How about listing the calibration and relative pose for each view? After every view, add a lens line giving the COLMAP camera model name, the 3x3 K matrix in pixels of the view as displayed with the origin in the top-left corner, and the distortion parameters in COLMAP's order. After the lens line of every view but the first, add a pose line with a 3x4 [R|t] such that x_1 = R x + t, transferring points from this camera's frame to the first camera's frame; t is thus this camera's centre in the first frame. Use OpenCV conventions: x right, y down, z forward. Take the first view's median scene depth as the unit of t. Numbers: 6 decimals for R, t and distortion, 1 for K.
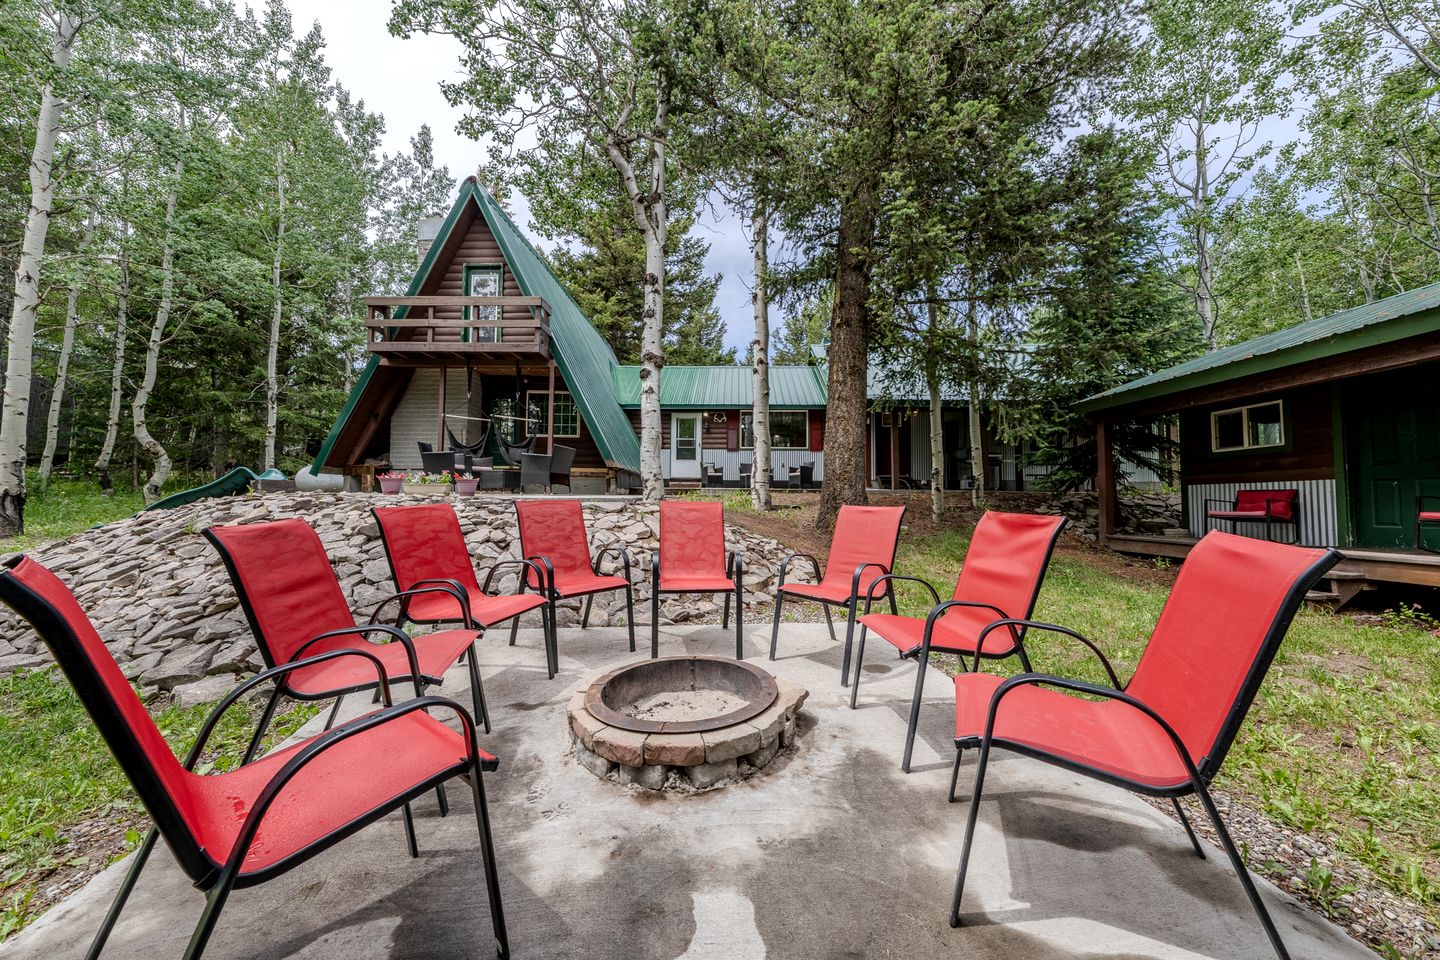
lens RADIAL K [[572.6, 0, 715.2], [0, 572.6, 480.5], [0, 0, 1]] dist [-0.000311, -0.000874]
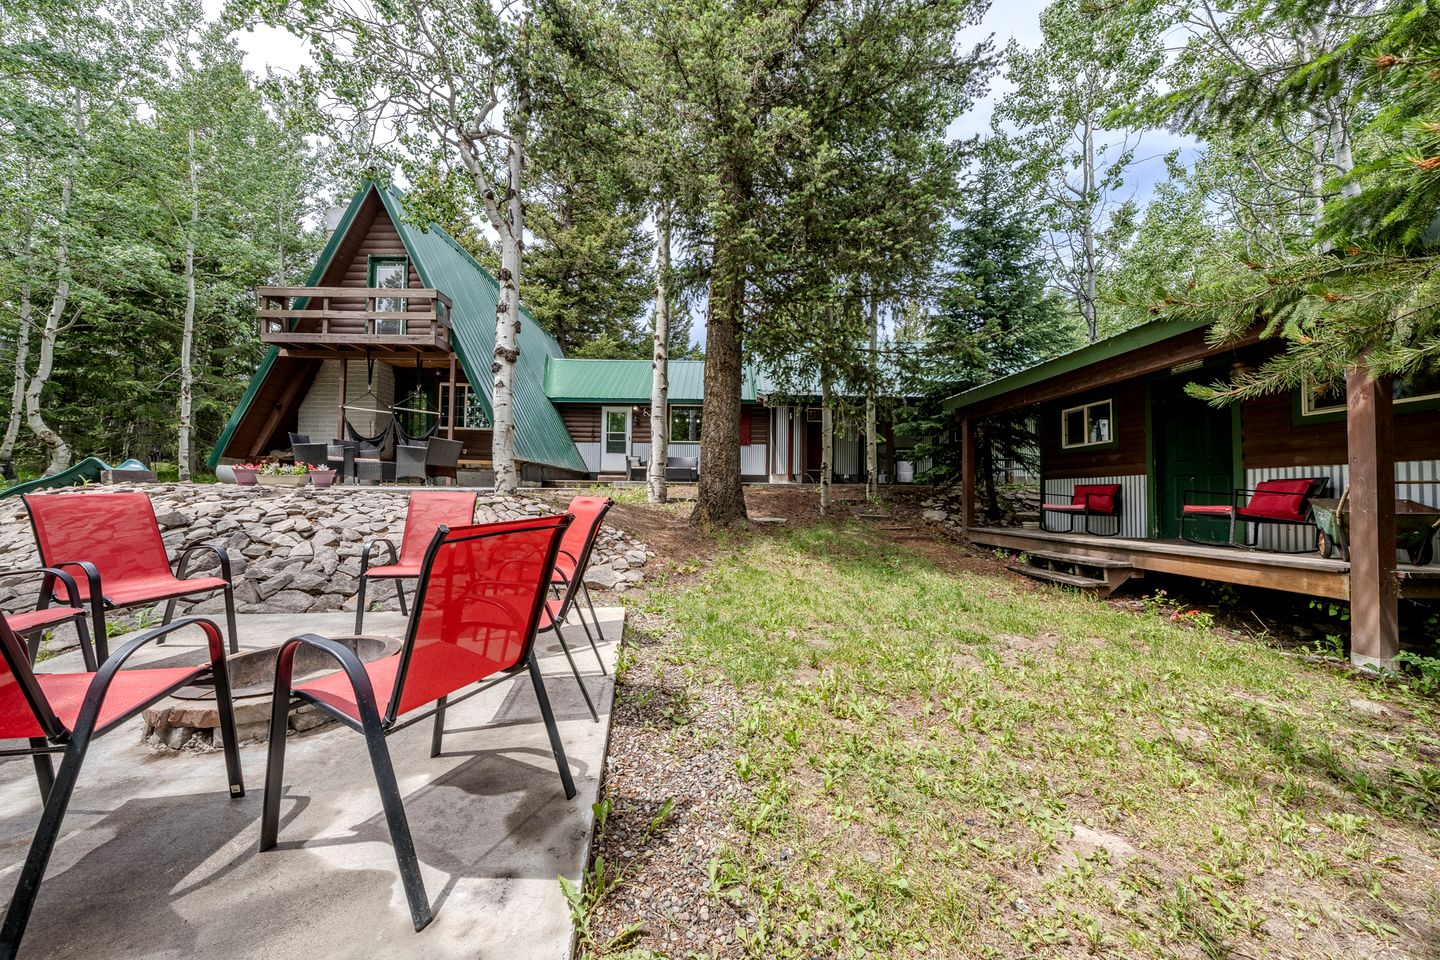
lens RADIAL K [[574.2, 0, 720.0], [0, 574.2, 480.0], [0, 0, 1]] dist [-0.000195, 0.000481]
pose [[0.999525, 0.004359, 0.030522, 0.156697], [-0.004635, 0.999949, 0.008967, 0.001183], [-0.030481, -0.009104, 0.999494, -0.022945]]
